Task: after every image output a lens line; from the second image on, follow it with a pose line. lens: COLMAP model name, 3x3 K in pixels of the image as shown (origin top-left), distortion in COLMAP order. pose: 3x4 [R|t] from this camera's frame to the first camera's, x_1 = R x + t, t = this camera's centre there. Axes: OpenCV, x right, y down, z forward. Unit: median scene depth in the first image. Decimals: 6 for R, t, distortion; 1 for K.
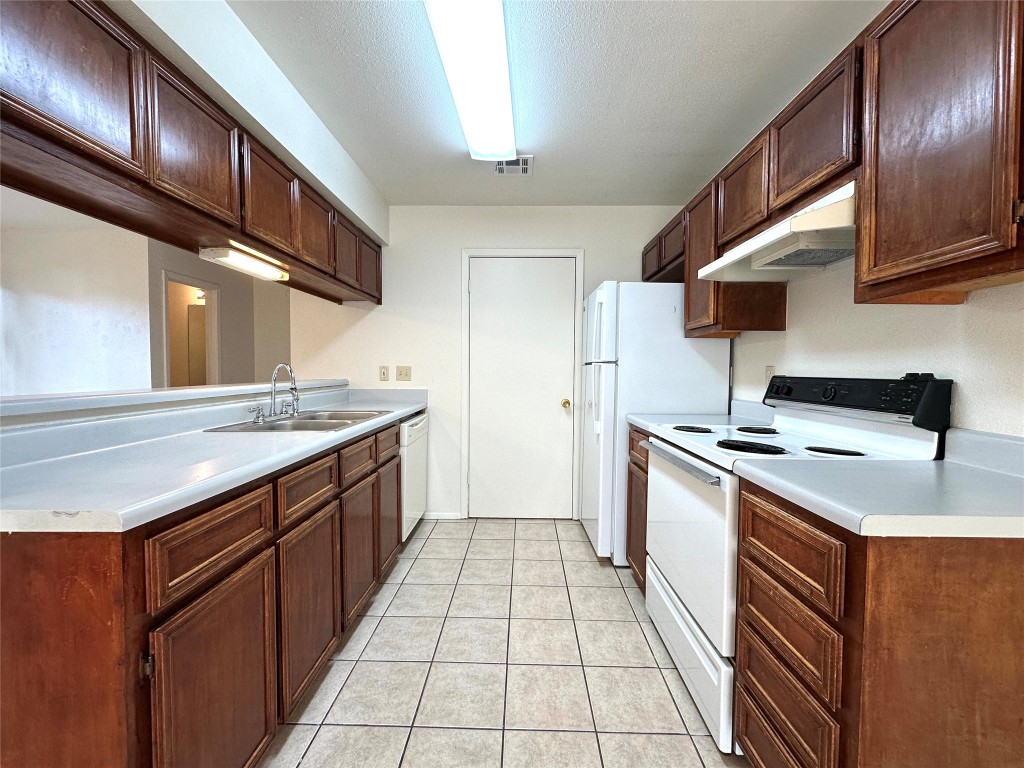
lens RADIAL K [[408.9, 0, 512.0], [0, 408.9, 384.0], [0, 0, 1]] dist [-0.003686, -0.000313]
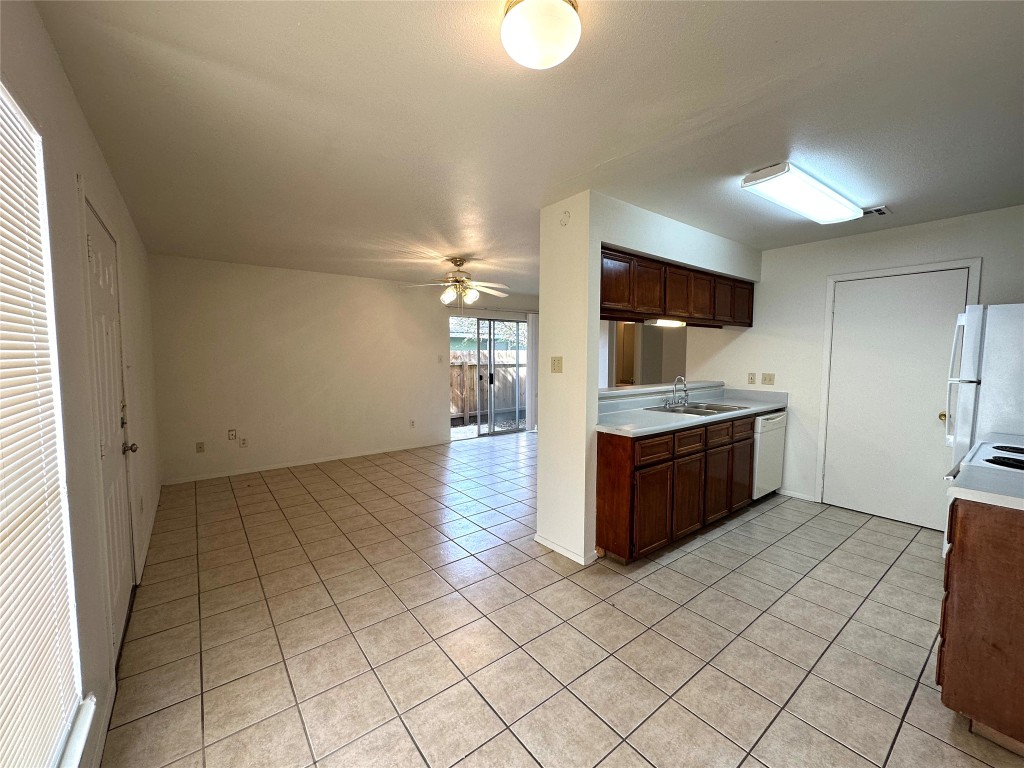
lens RADIAL K [[408.9, 0, 512.0], [0, 408.9, 384.0], [0, 0, 1]] dist [-0.003686, -0.000313]
pose [[0.618875, 0.052189, -0.783754, 0.346662], [-0.025611, 0.998600, 0.046273, -0.068569], [0.785072, -0.008564, 0.619345, -0.614528]]
